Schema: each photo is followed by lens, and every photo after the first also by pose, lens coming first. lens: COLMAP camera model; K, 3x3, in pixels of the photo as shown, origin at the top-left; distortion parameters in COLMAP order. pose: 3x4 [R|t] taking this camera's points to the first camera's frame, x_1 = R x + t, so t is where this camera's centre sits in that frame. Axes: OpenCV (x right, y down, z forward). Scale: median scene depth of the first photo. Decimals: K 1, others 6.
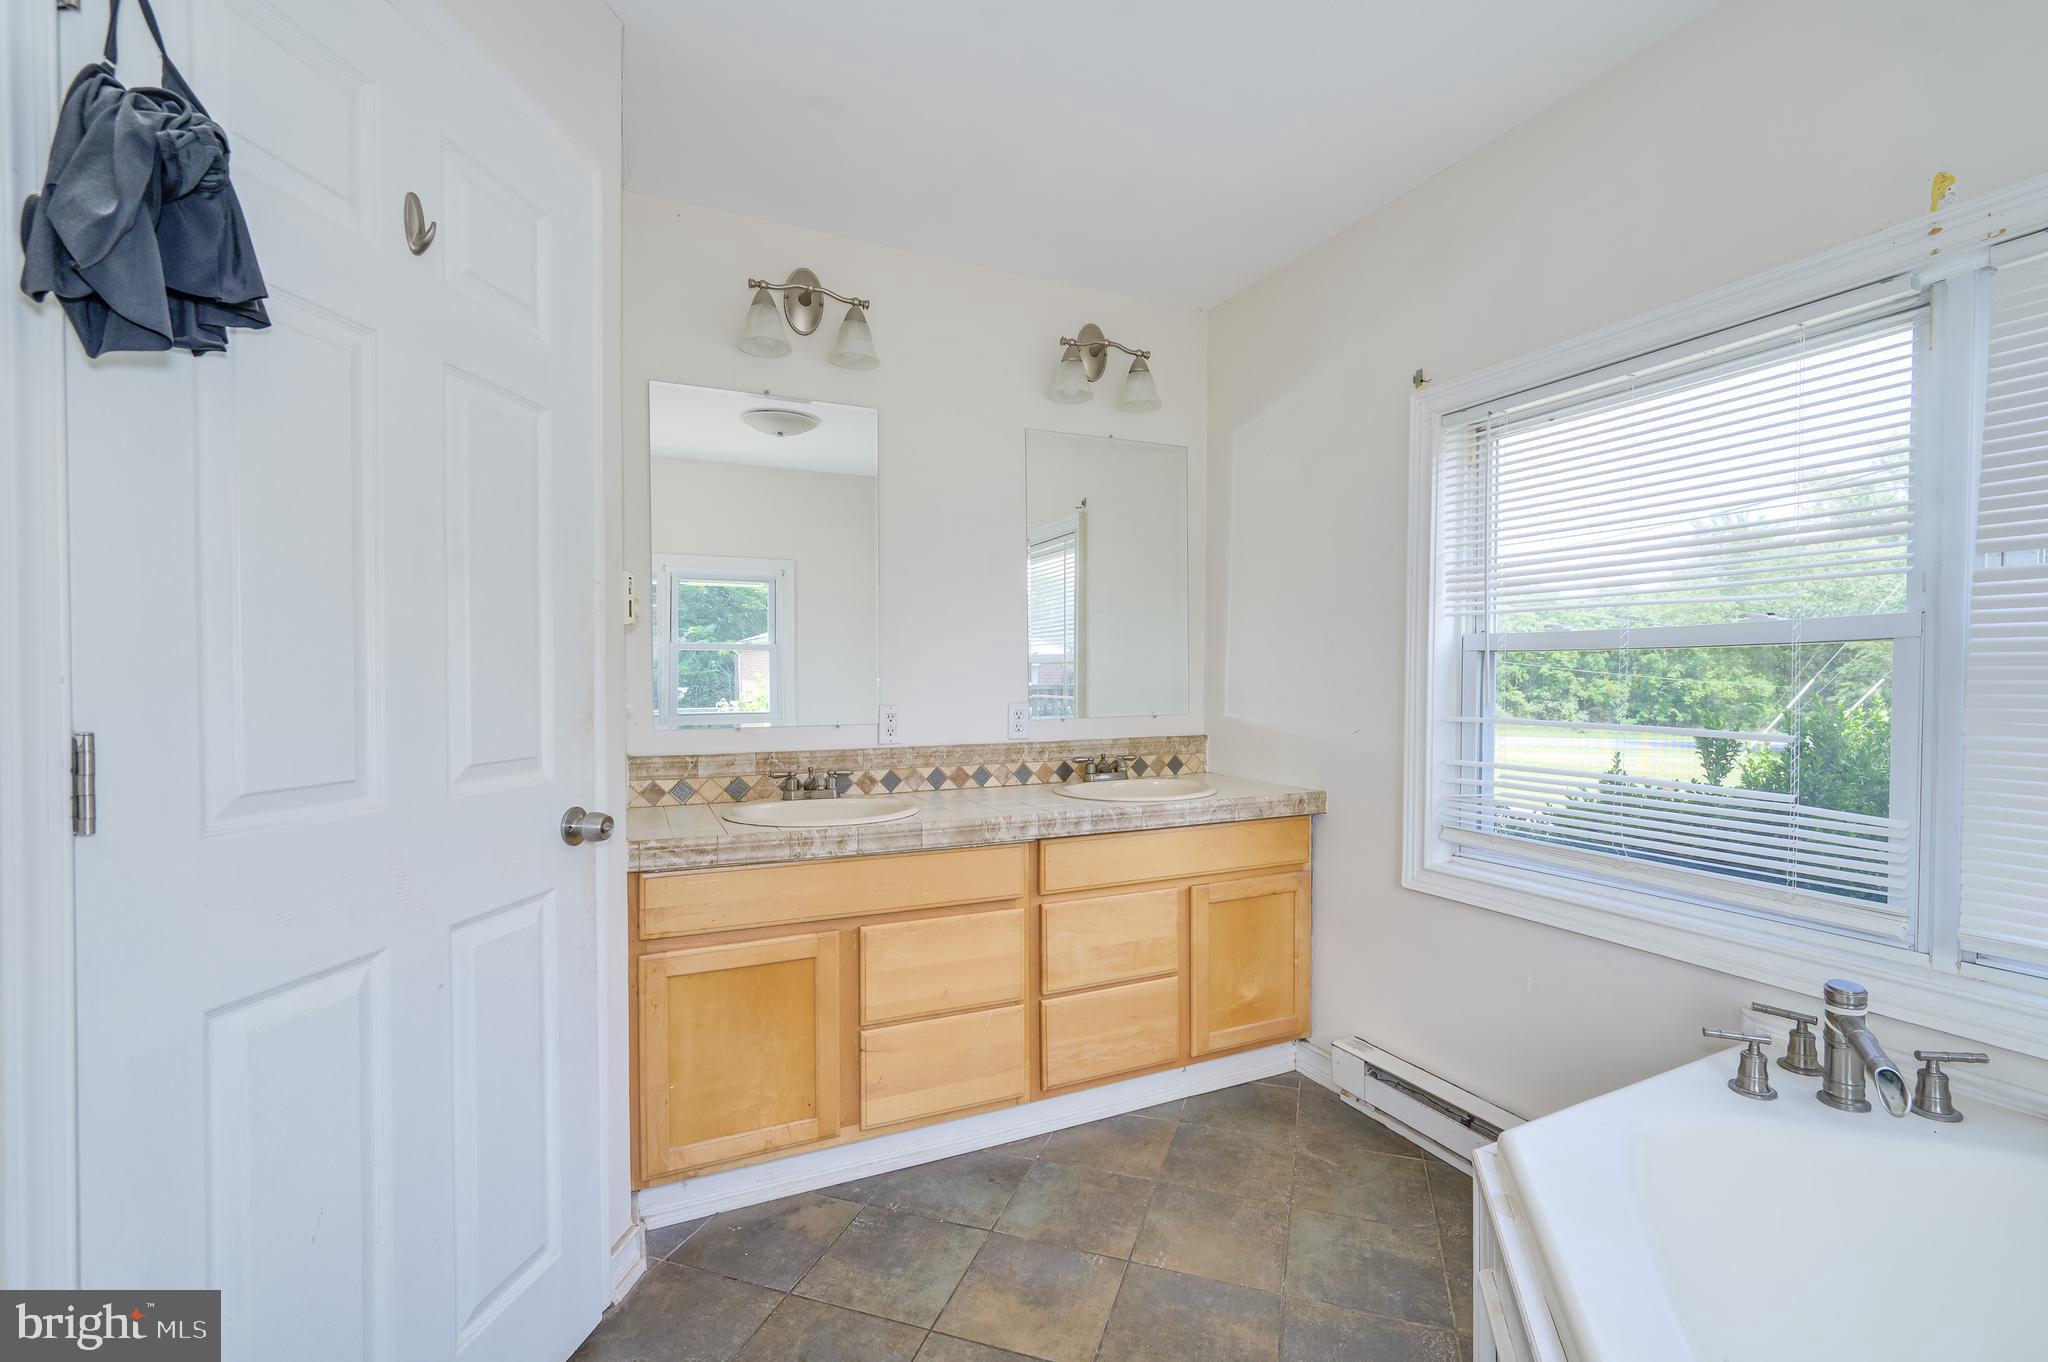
lens RADIAL K [[884.9, 0, 1029.7], [0, 884.9, 692.5], [0, 0, 1]] dist [-0.001404, 0.000568]
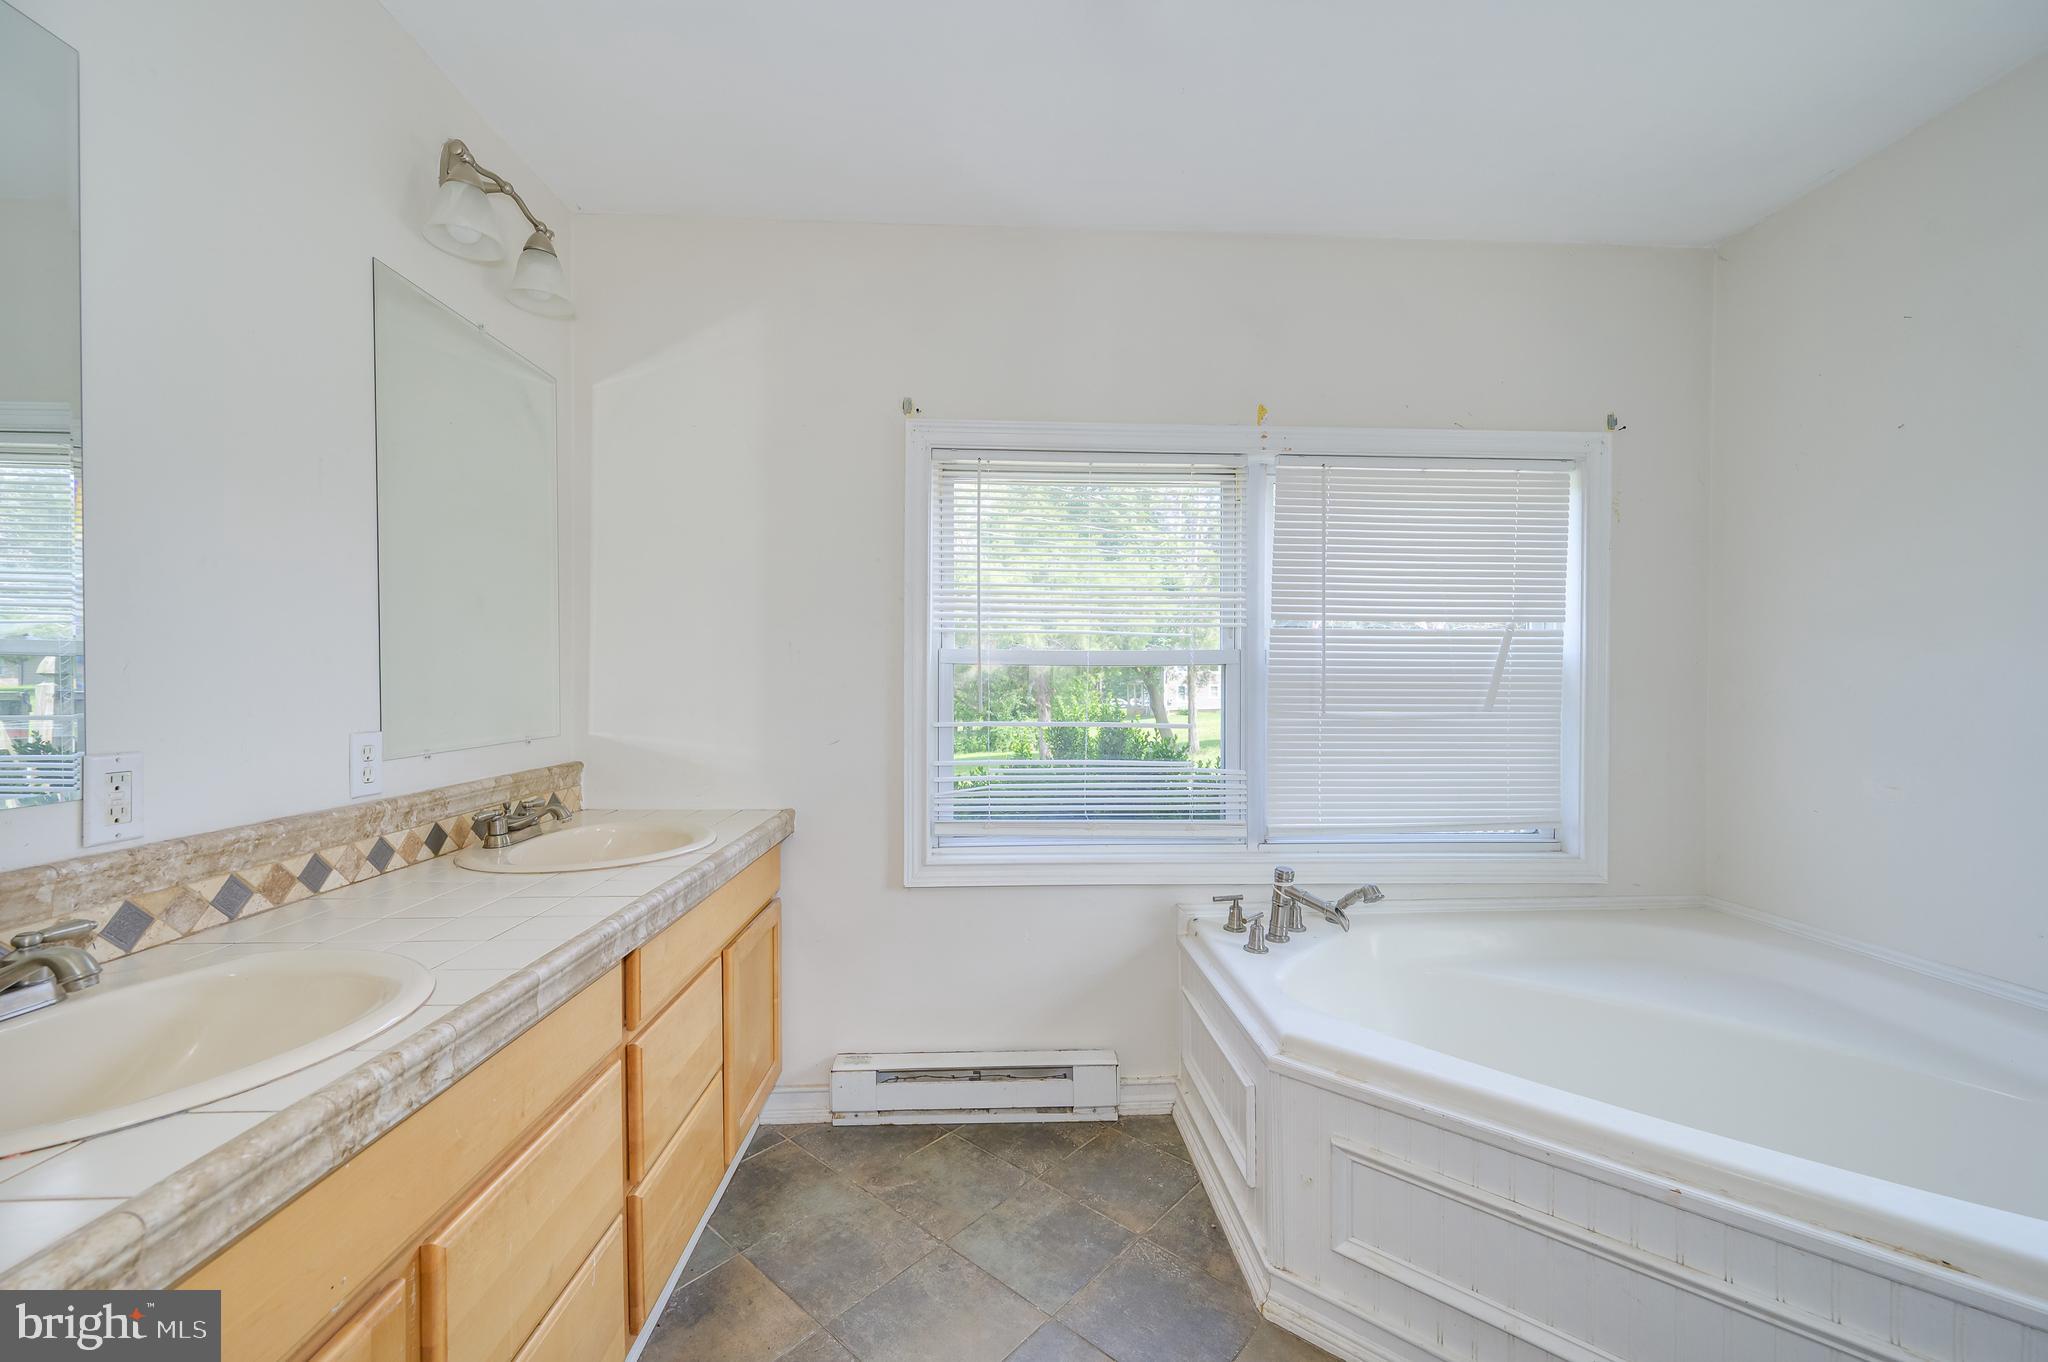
lens RADIAL K [[806.2, 0, 1025.3], [0, 806.2, 692.5], [0, 0, 1]] dist [-0.000466, -0.000030]
pose [[0.384571, -0.008254, 0.923059, -0.395337], [0.015864, 0.999871, 0.002331, -0.010409], [-0.922959, 0.013747, 0.384652, 0.489472]]
